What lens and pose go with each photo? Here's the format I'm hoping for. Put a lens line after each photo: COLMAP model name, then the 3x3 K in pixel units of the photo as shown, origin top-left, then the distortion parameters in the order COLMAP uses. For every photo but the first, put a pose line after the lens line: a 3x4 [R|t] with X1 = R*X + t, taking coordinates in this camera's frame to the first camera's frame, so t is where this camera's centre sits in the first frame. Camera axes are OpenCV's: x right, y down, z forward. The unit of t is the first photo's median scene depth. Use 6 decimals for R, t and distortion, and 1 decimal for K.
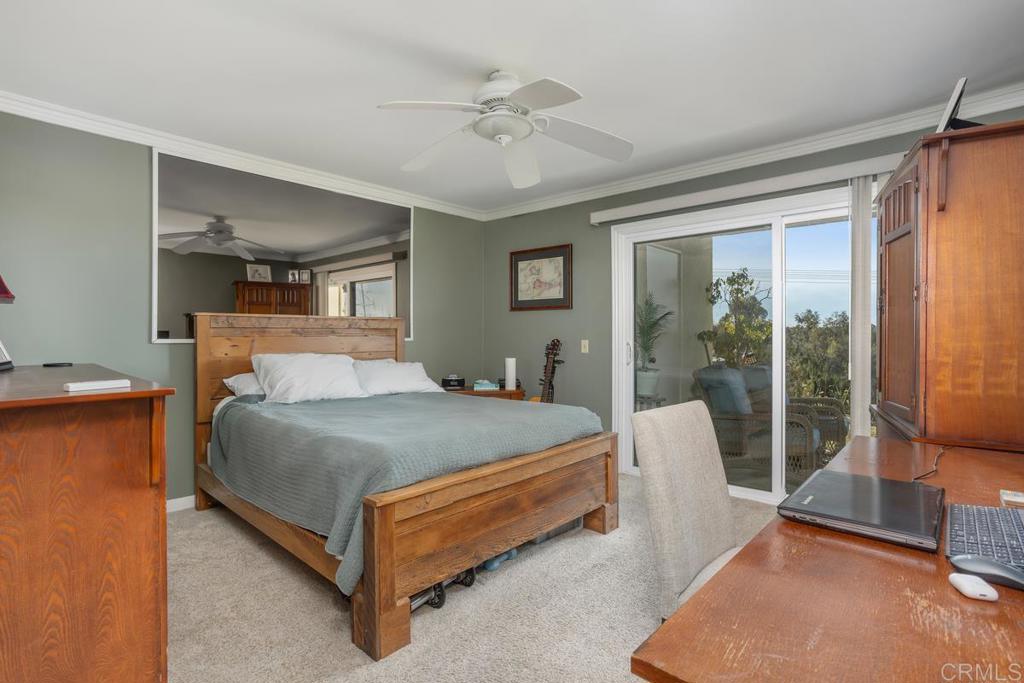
lens RADIAL K [[489.9, 0, 509.1], [0, 489.9, 336.8], [0, 0, 1]] dist [-0.040710, 0.022777]
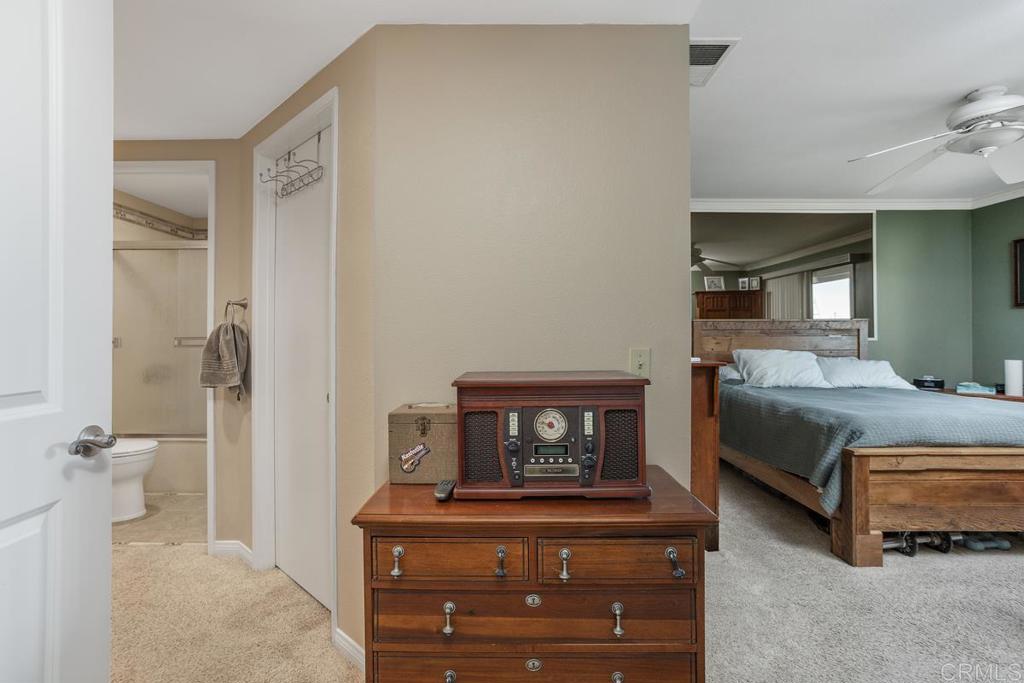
lens RADIAL K [[489.9, 0, 509.1], [0, 489.9, 336.8], [0, 0, 1]] dist [-0.040710, 0.022777]
pose [[0.671590, -0.004527, -0.740909, 0.047426], [-0.000217, 0.999980, -0.006306, 0.009663], [0.740923, 0.004395, 0.671576, -0.352679]]
